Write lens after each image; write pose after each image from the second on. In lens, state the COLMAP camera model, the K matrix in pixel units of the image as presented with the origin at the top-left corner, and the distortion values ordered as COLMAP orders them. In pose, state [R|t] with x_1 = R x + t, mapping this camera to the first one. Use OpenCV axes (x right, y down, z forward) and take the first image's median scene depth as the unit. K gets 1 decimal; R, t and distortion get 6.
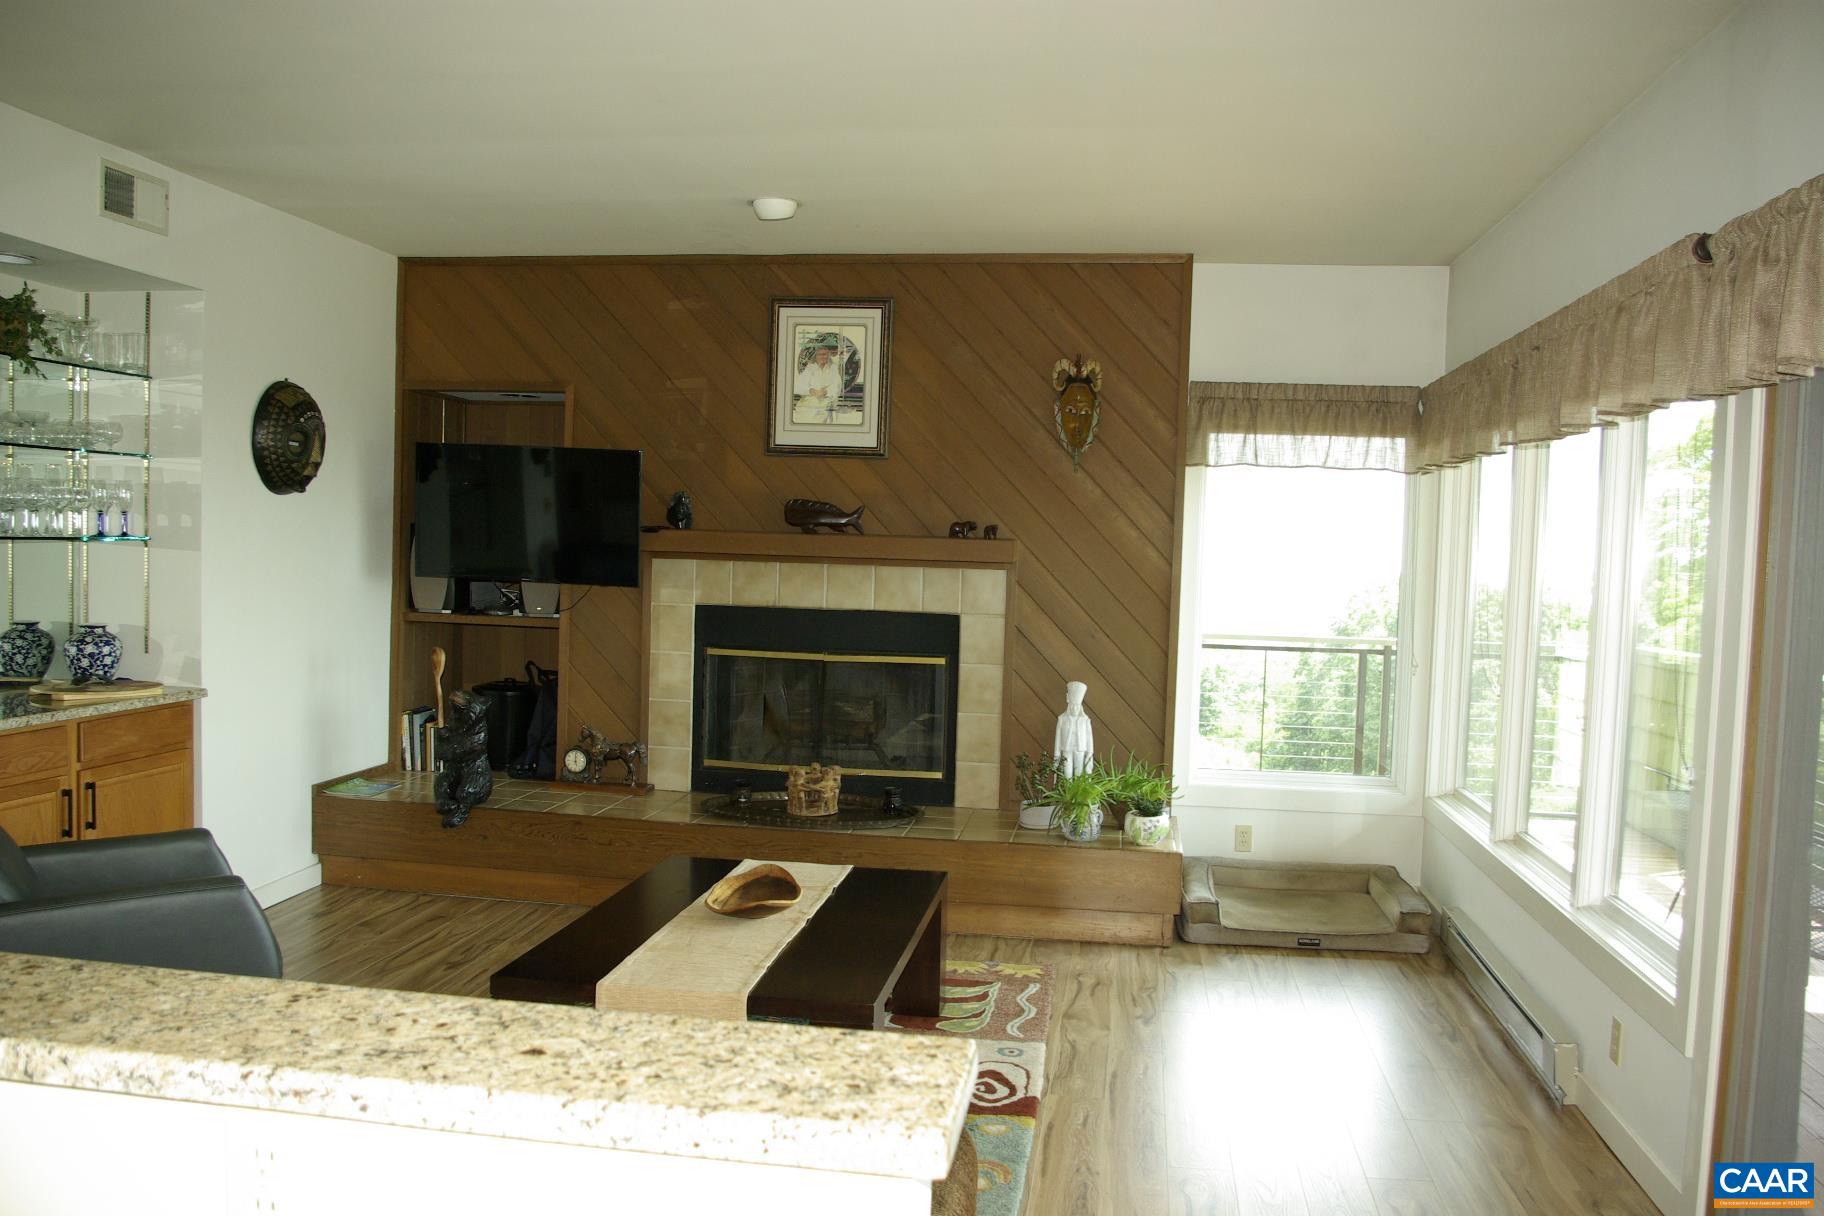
lens RADIAL K [[1444.1, 0, 912.2], [0, 1444.1, 619.1], [0, 0, 1]] dist [-0.088752, 0.038810]
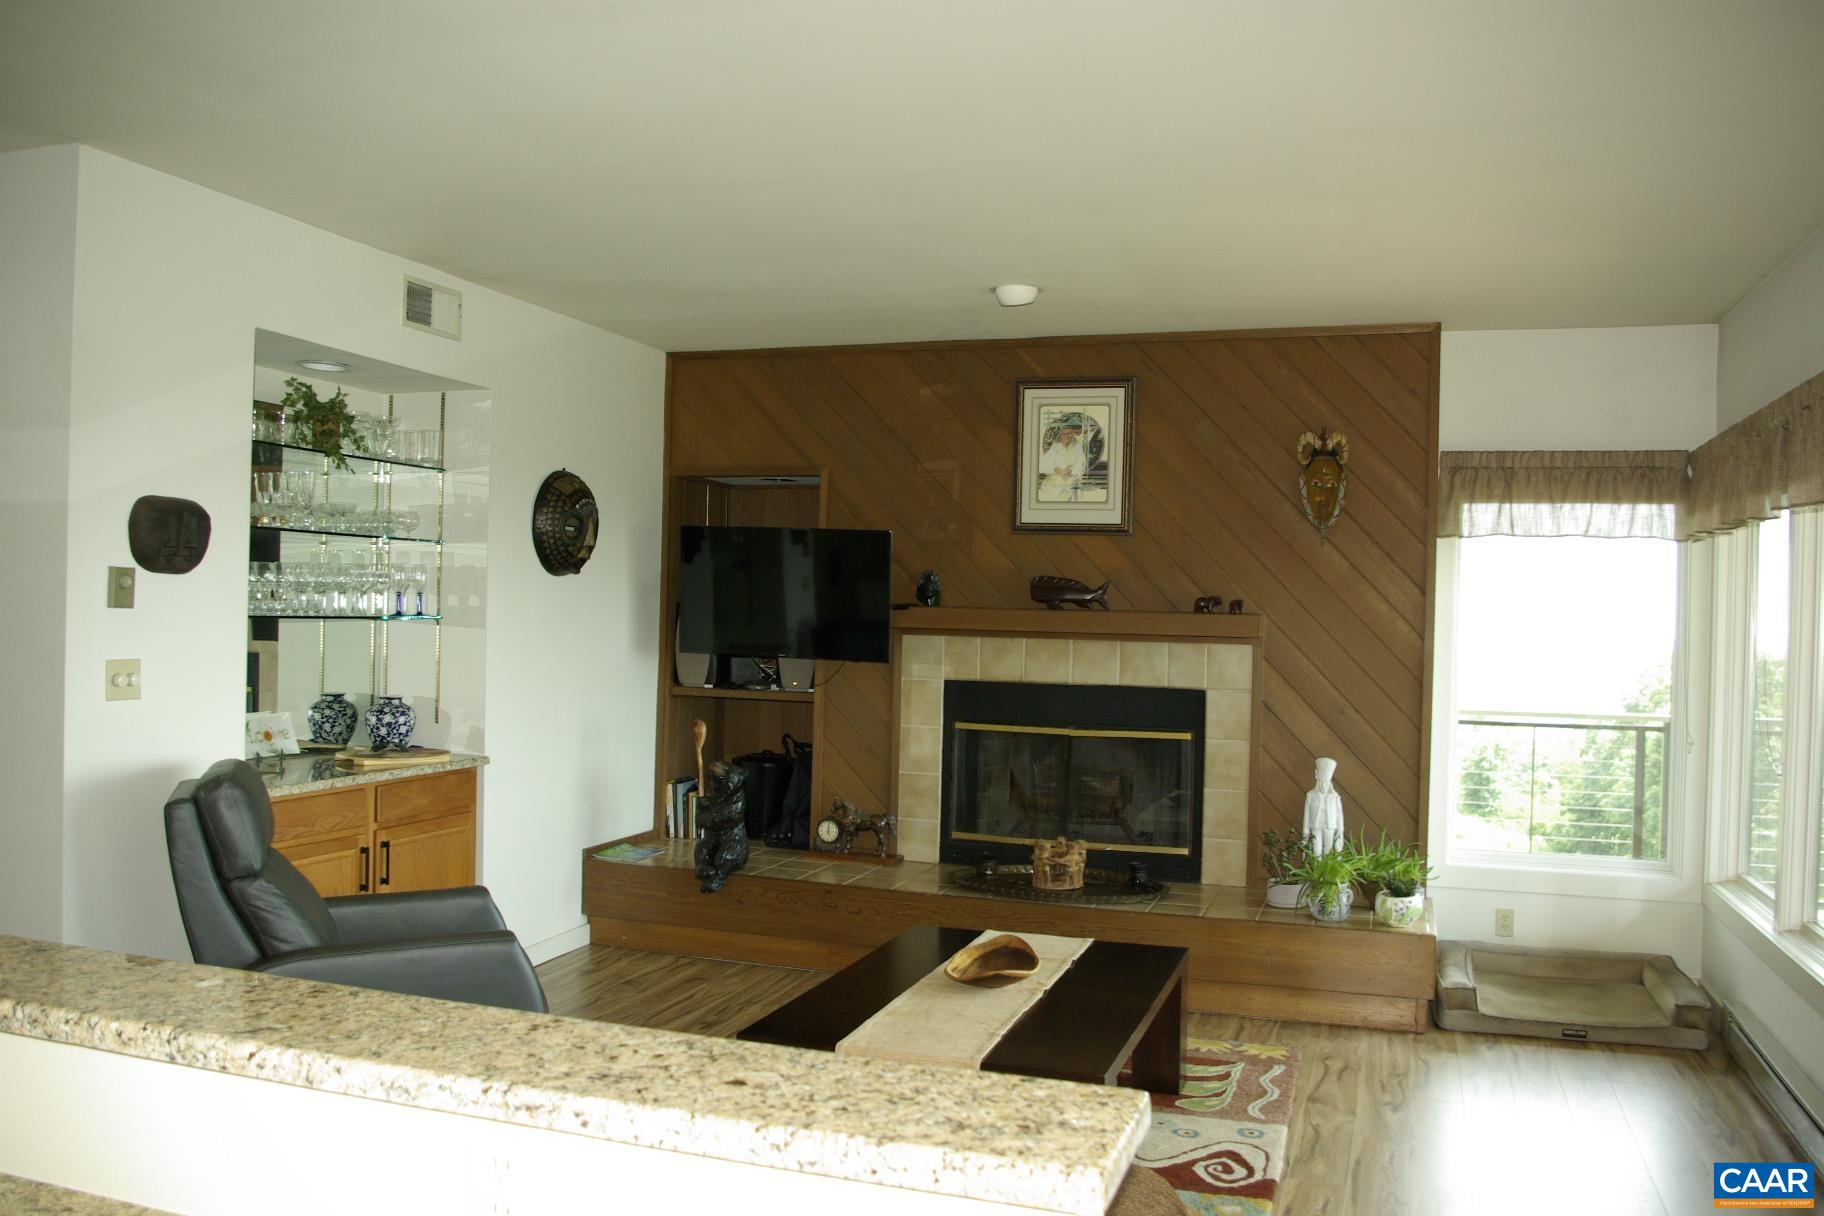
lens RADIAL K [[1444.1, 0, 913.0], [0, 1444.1, 617.6], [0, 0, 1]] dist [-0.088752, 0.038810]
pose [[0.983634, -0.006916, -0.180045, 0.013333], [-0.002764, 0.998566, -0.053454, 0.000848], [0.180157, 0.053077, 0.982205, -0.014817]]
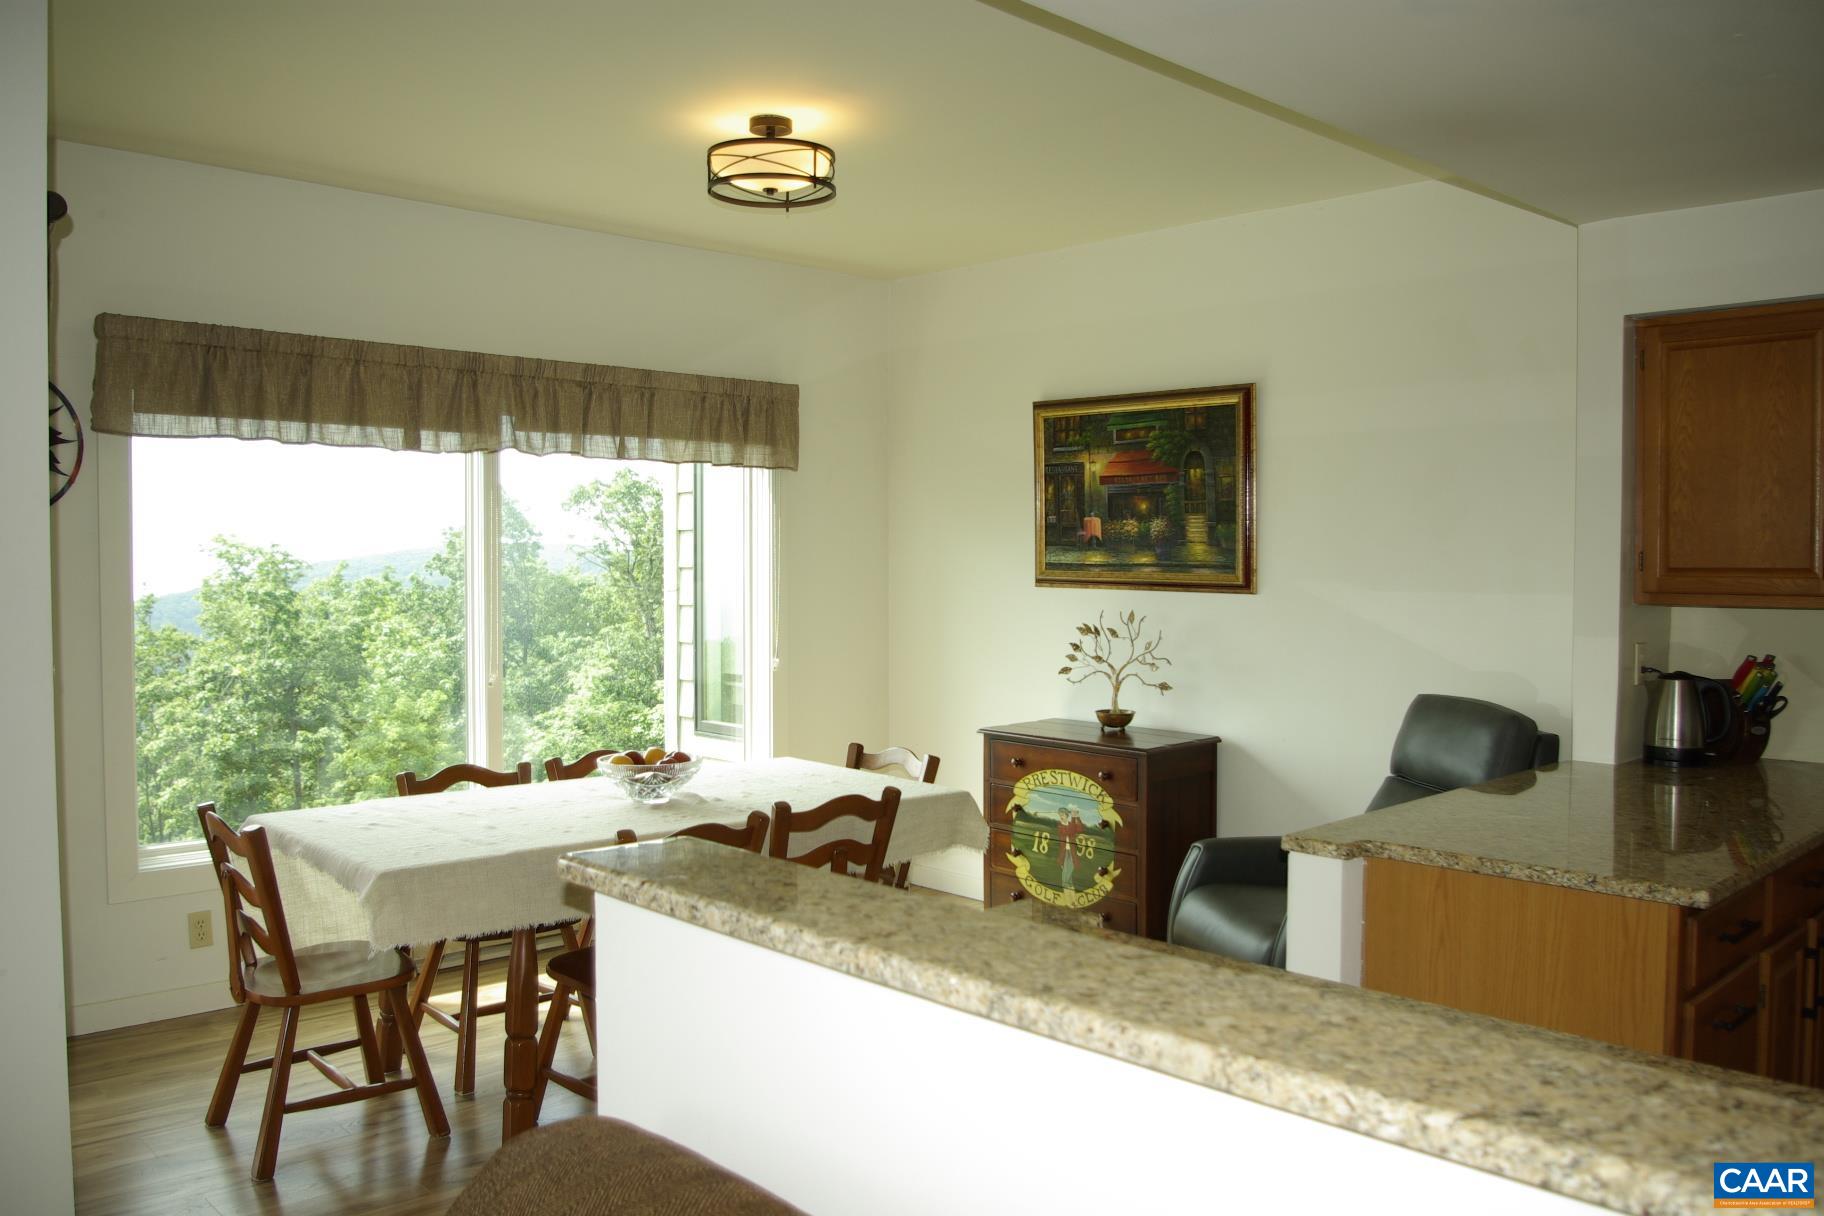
lens RADIAL K [[1444.1, 0, 915.6], [0, 1444.1, 610.9], [0, 0, 1]] dist [-0.088752, 0.038810]
pose [[-0.788439, -0.055405, 0.612613, -0.463751], [0.001778, 0.995726, 0.092341, -0.044720], [-0.615110, 0.073895, -0.784971, 0.747227]]
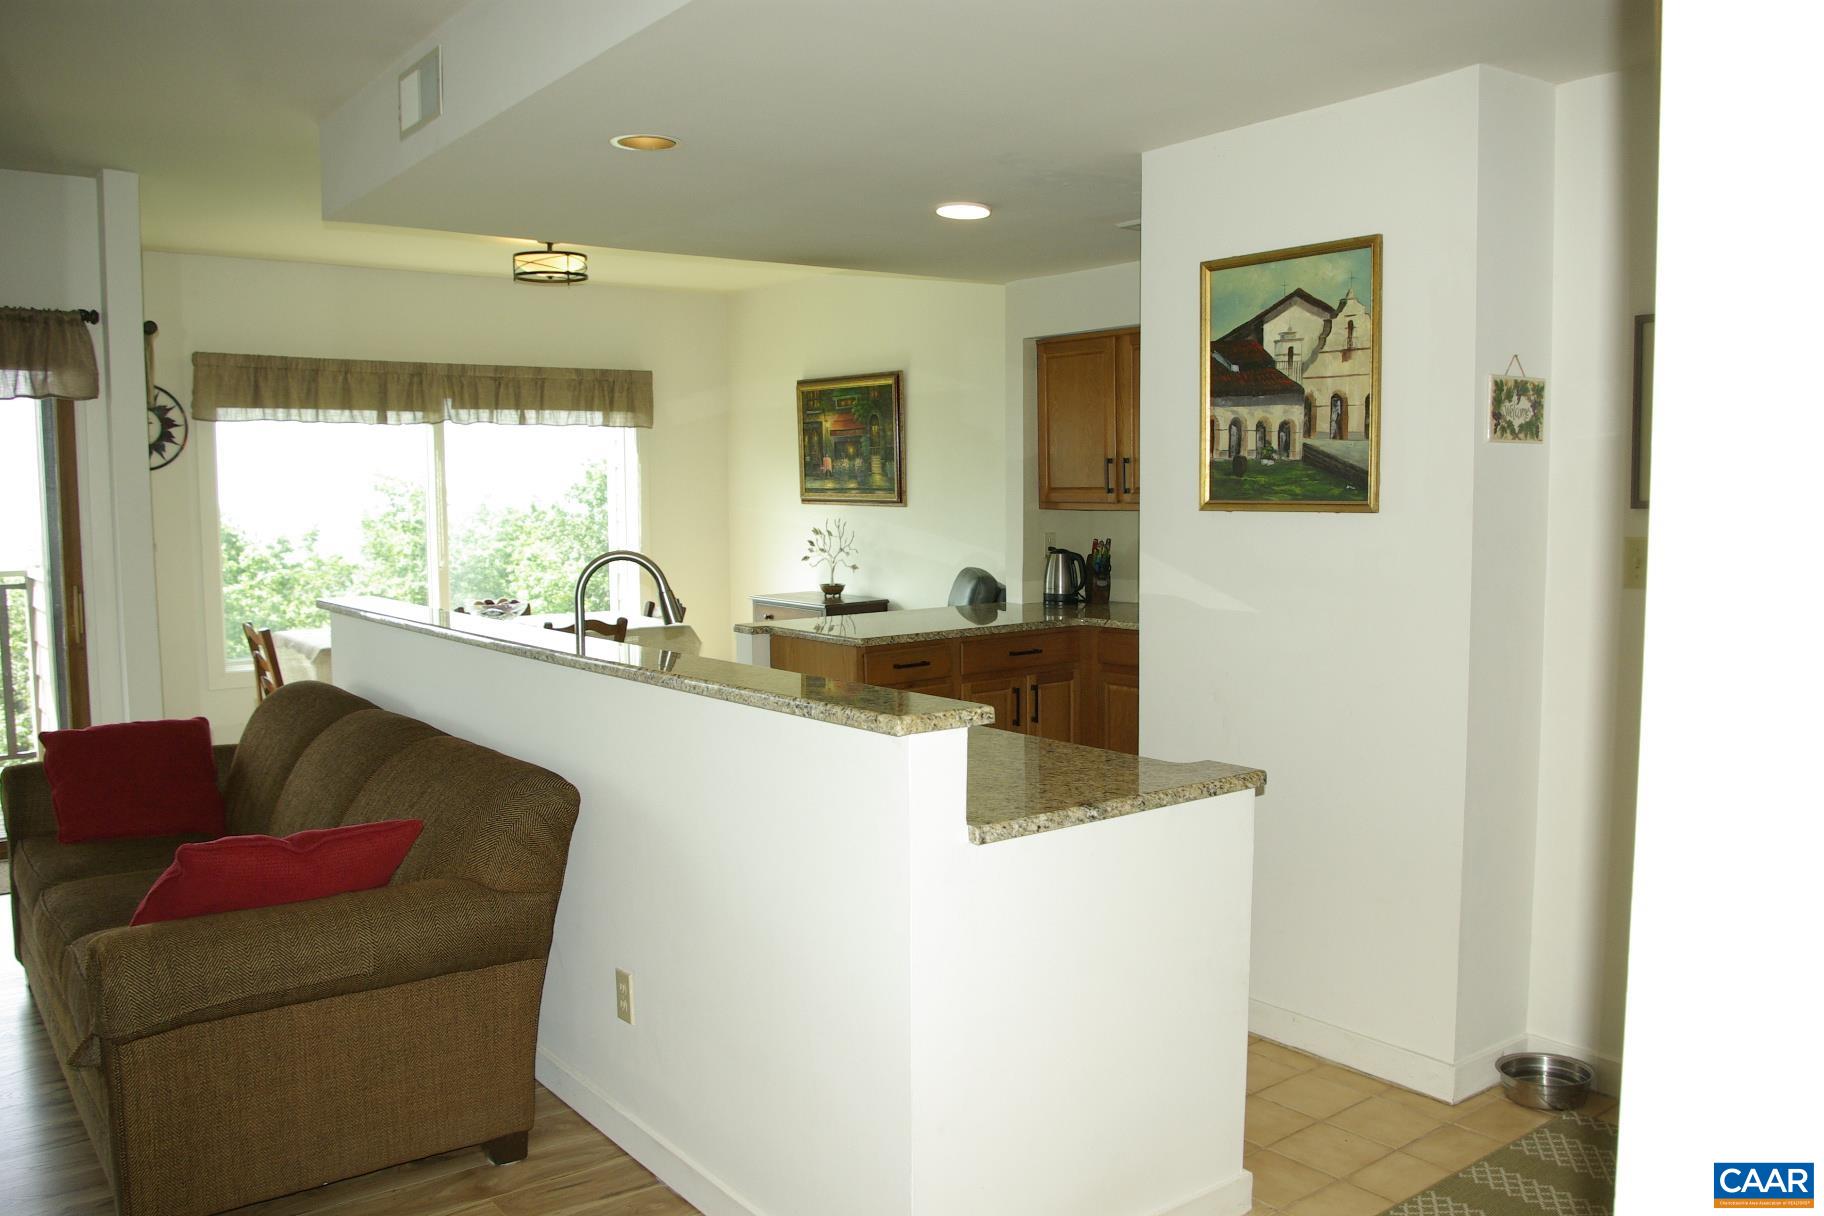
lens RADIAL K [[1444.1, 0, 910.1], [0, 1444.1, 606.0], [0, 0, 1]] dist [-0.088752, 0.038810]
pose [[-0.716617, -0.084920, 0.692277, -0.881428], [0.016679, 0.990190, 0.138729, -0.062982], [-0.697267, 0.110962, -0.708171, 0.859983]]
